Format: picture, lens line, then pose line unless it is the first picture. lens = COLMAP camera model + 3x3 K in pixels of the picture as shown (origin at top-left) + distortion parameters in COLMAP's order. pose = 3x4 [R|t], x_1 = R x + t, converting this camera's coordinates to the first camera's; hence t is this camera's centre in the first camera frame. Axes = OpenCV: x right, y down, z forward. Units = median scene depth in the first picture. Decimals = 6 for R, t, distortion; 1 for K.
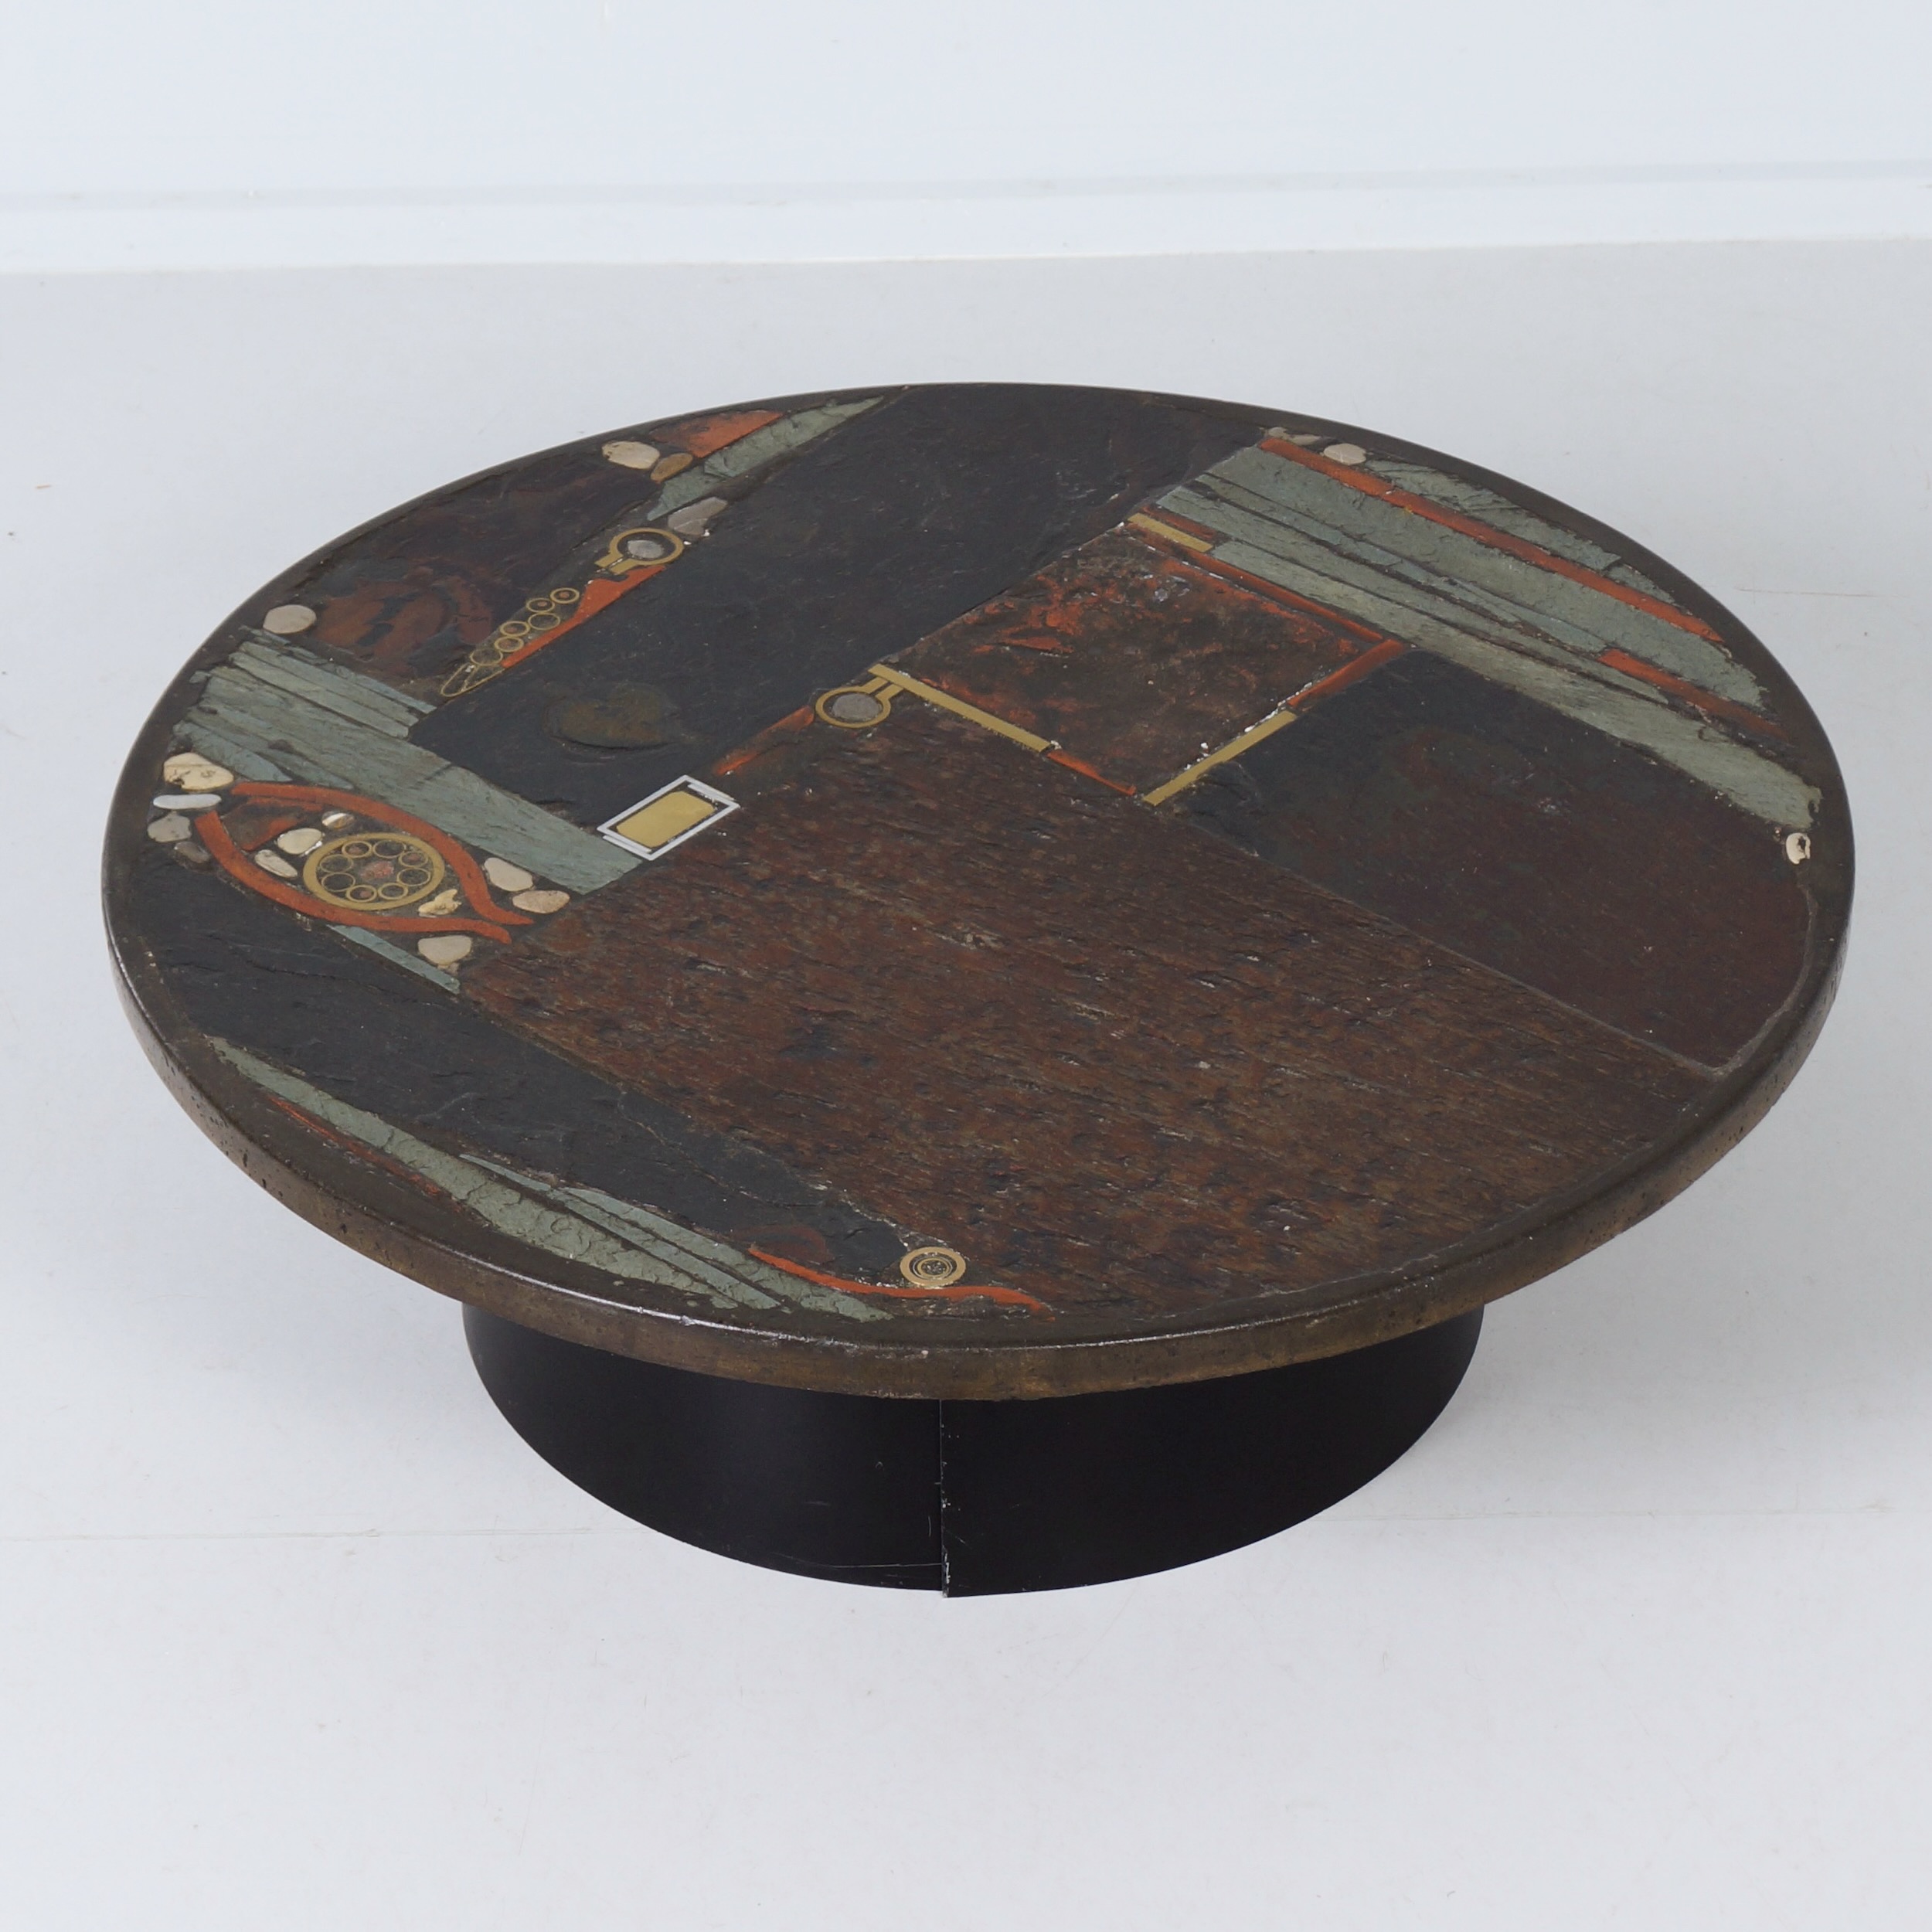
lens RADIAL K [[9695.1, 0, 956.5], [0, 9695.1, 965.2], [0, 0, 1]] dist [-0.024435, 0.000000]
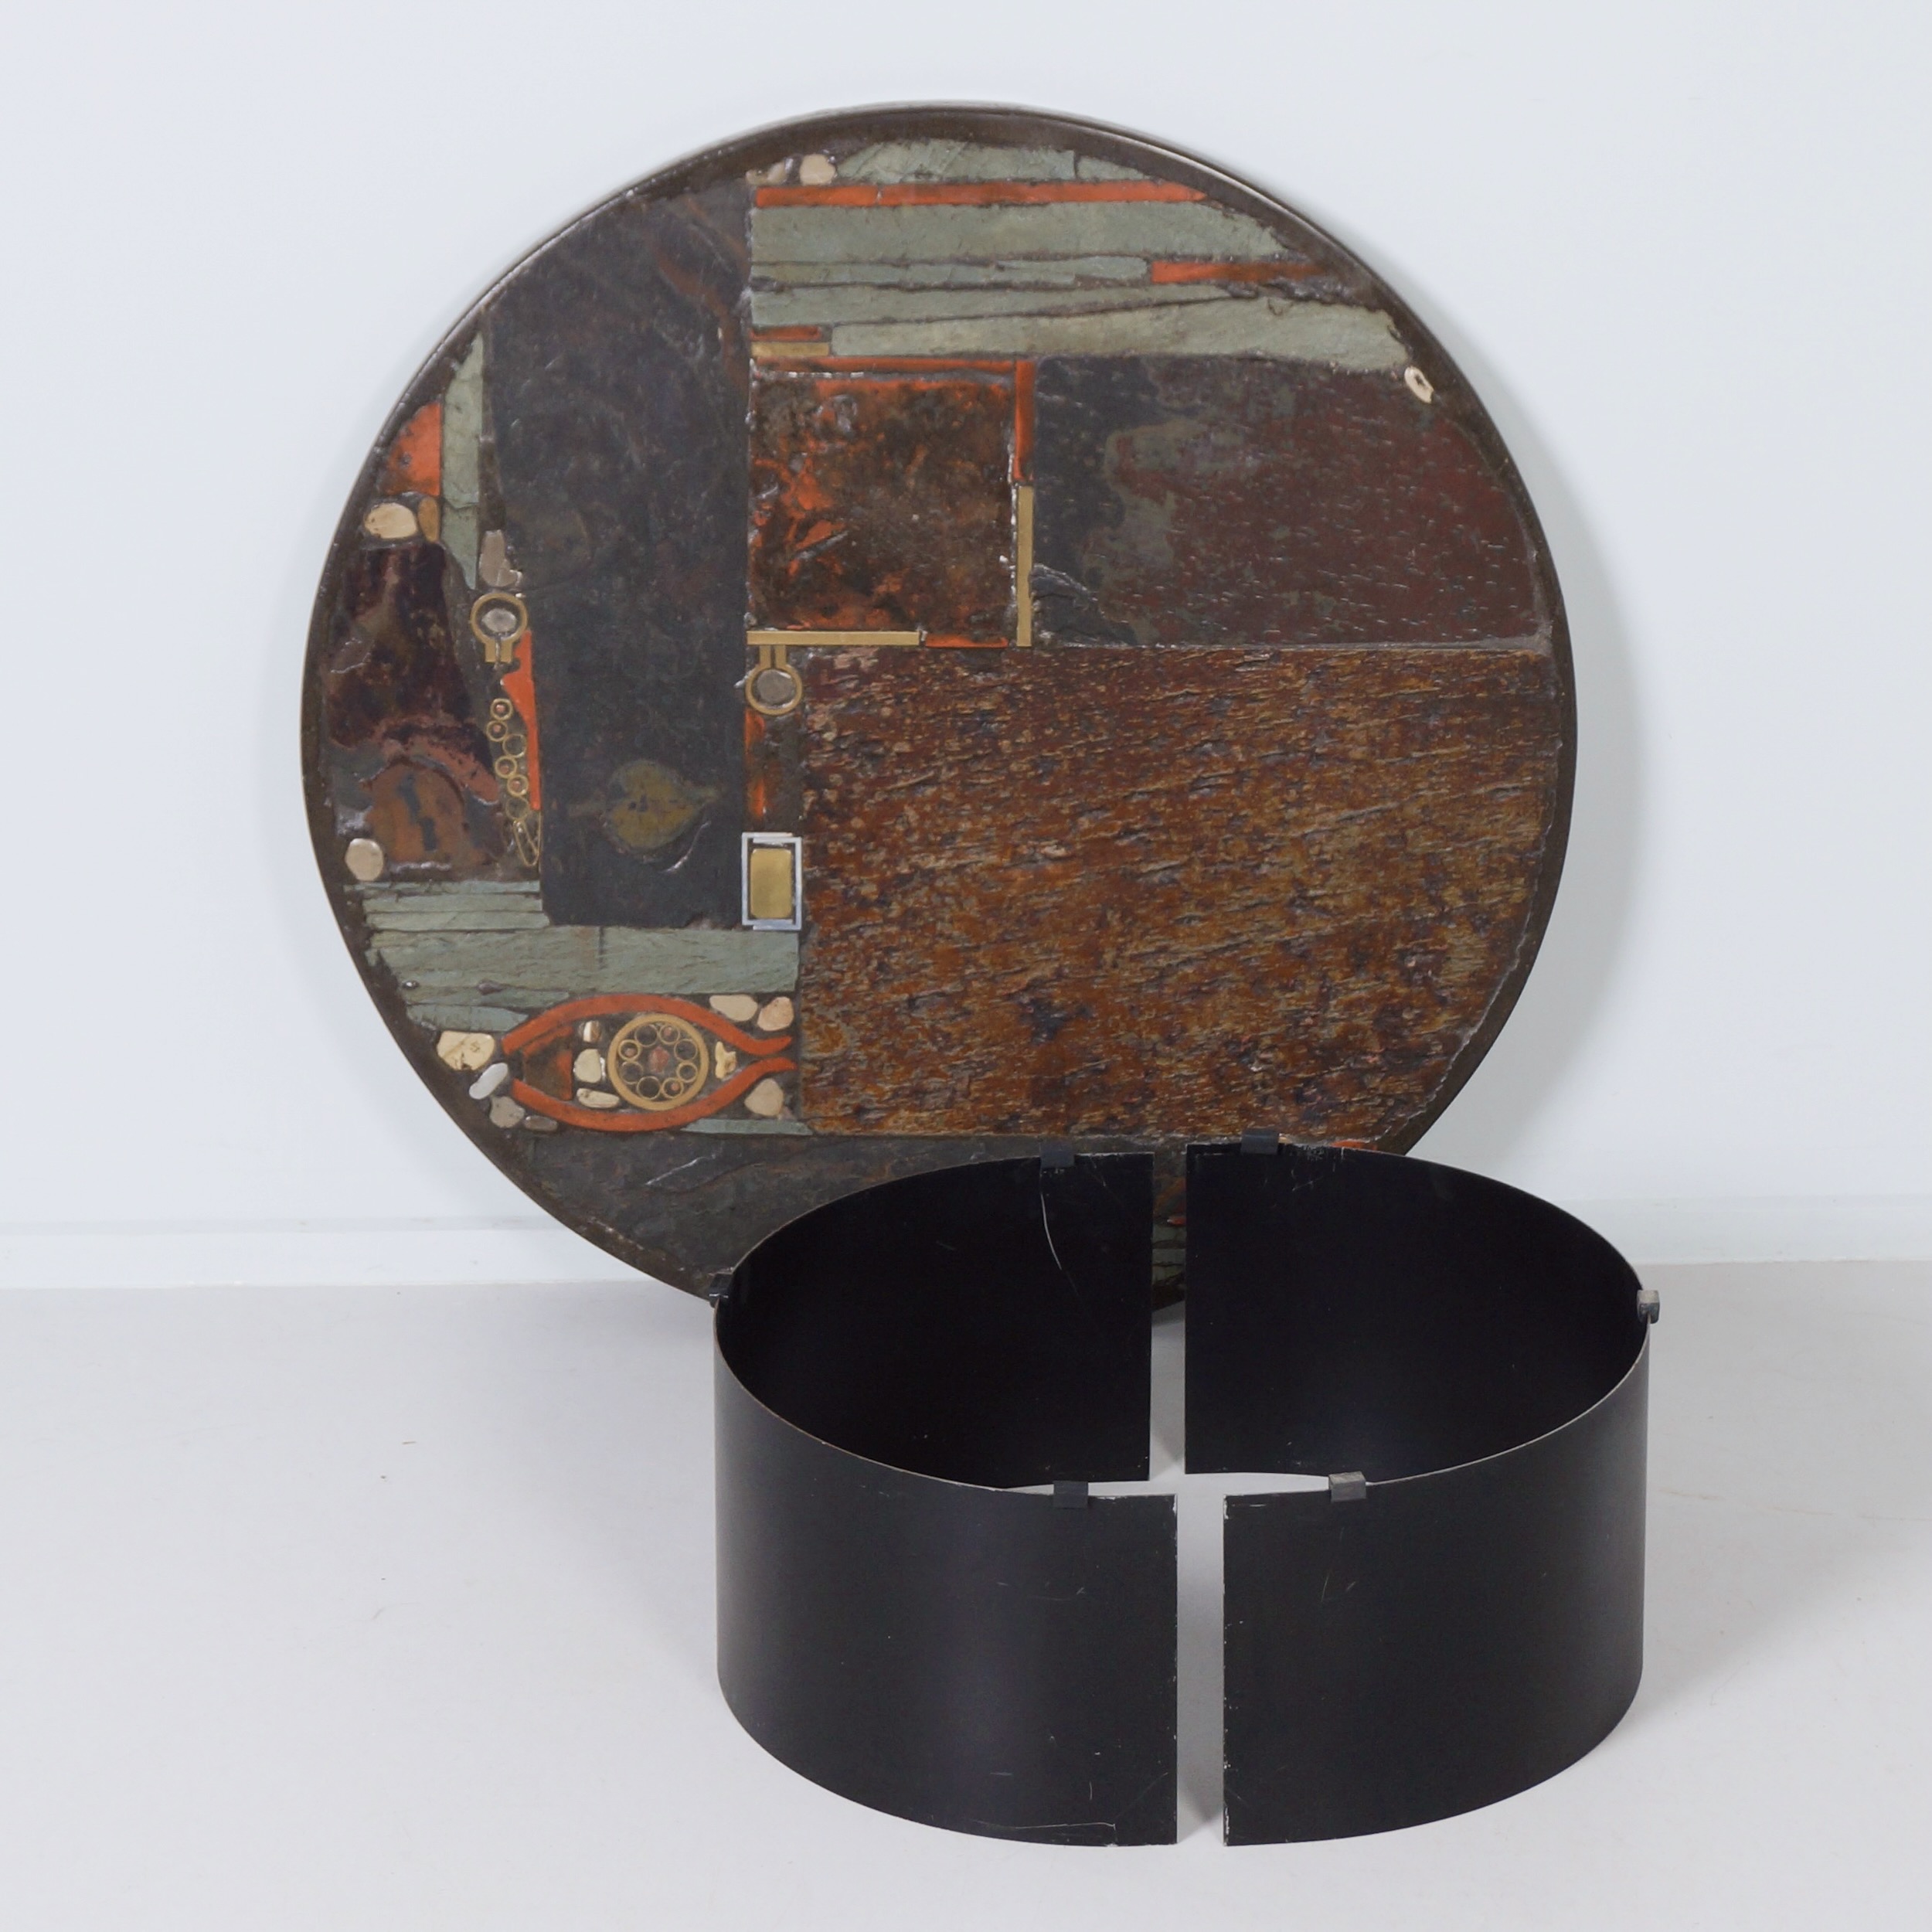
lens RADIAL K [[9695.1, 0, 983.6], [0, 9695.1, 958.9], [0, 0, 1]] dist [-0.024435, 0.000000]
pose [[0.756316, -0.635848, -0.153894, 0.197343], [0.337169, 0.177267, 0.924604, -1.271940], [-0.560628, -0.751181, 0.348458, 0.490451]]
